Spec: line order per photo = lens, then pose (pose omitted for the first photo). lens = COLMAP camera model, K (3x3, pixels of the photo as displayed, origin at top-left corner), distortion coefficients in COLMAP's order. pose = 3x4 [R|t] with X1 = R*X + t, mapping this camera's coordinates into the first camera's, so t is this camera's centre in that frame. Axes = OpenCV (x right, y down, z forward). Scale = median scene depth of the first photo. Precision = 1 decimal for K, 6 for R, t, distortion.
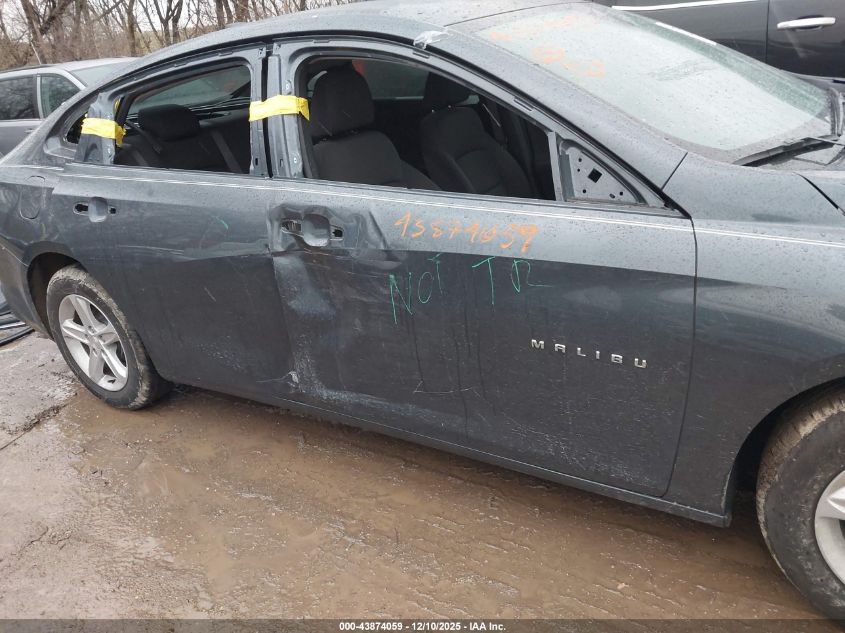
lens RADIAL K [[655.8, 0, 422.5], [0, 655.8, 316.5], [0, 0, 1]] dist [0.003218, 0.003169]
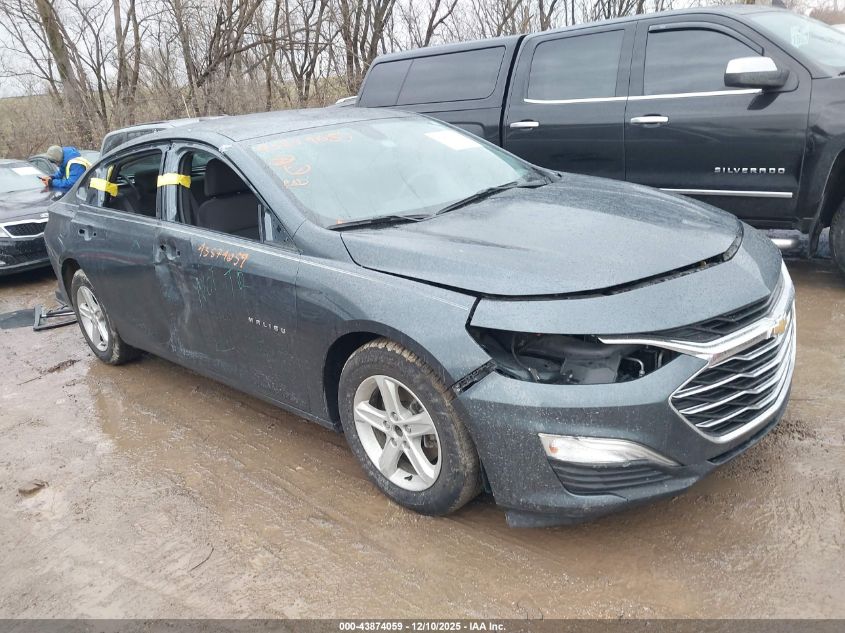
lens RADIAL K [[655.8, 0, 422.5], [0, 655.8, 316.5], [0, 0, 1]] dist [0.003218, 0.003169]
pose [[0.978782, 0.079579, -0.188822, 0.728802], [-0.091354, 0.994327, -0.054482, 0.065663], [0.183415, 0.070575, 0.980499, -0.500811]]
